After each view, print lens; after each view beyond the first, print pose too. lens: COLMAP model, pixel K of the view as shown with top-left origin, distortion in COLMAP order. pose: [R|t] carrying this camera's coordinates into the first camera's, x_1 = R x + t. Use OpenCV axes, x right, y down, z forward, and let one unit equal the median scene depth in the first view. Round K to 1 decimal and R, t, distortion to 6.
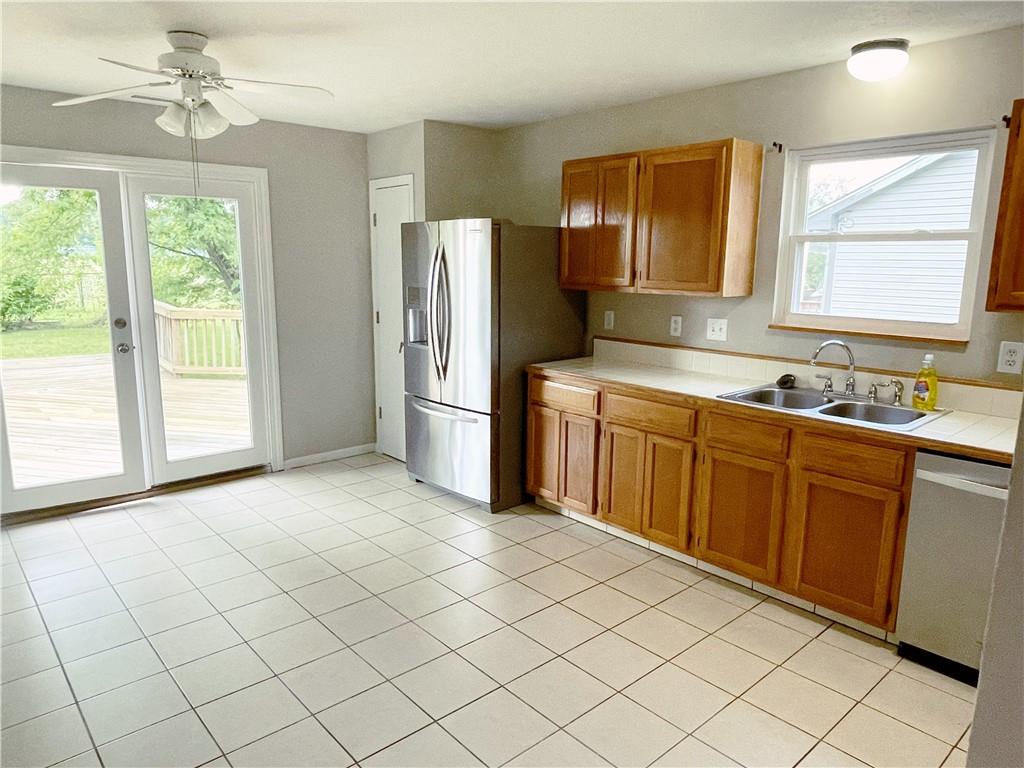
lens RADIAL K [[679.3, 0, 520.0], [0, 679.3, 384.8], [0, 0, 1]] dist [0.002370, 0.000594]
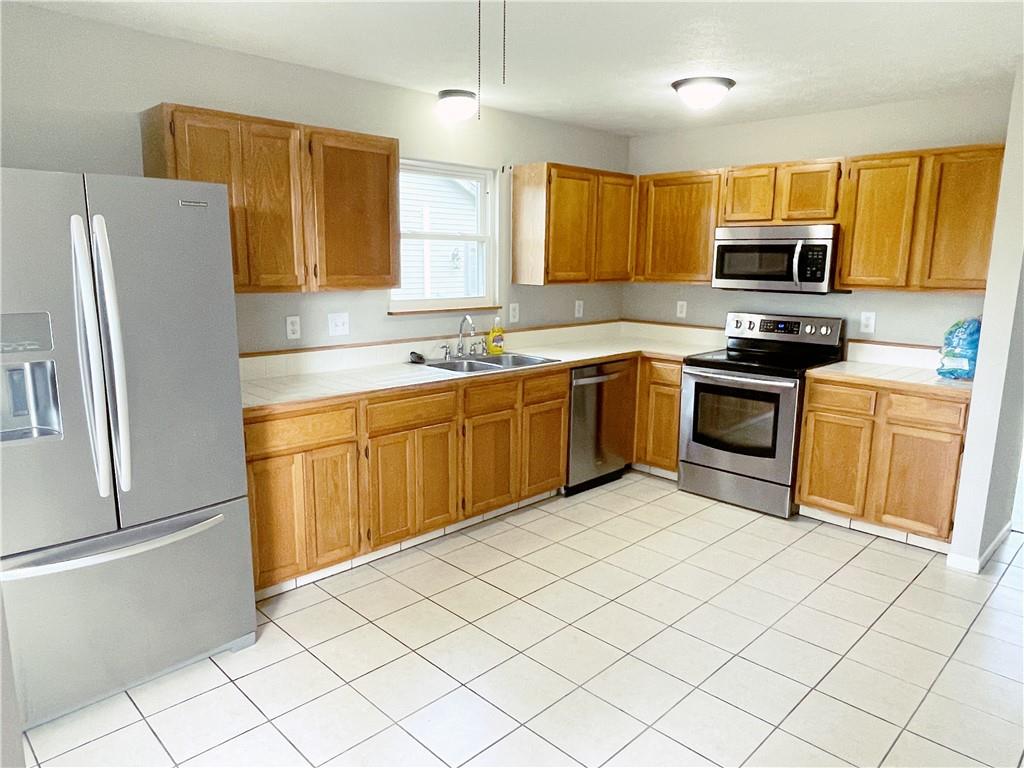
lens RADIAL K [[679.3, 0, 520.0], [0, 679.3, 384.8], [0, 0, 1]] dist [0.002370, 0.000594]
pose [[-0.062867, -0.196575, 0.978471, -0.770067], [0.164961, 0.964879, 0.204443, -0.169251], [-0.984294, 0.174262, -0.028232, 0.861994]]
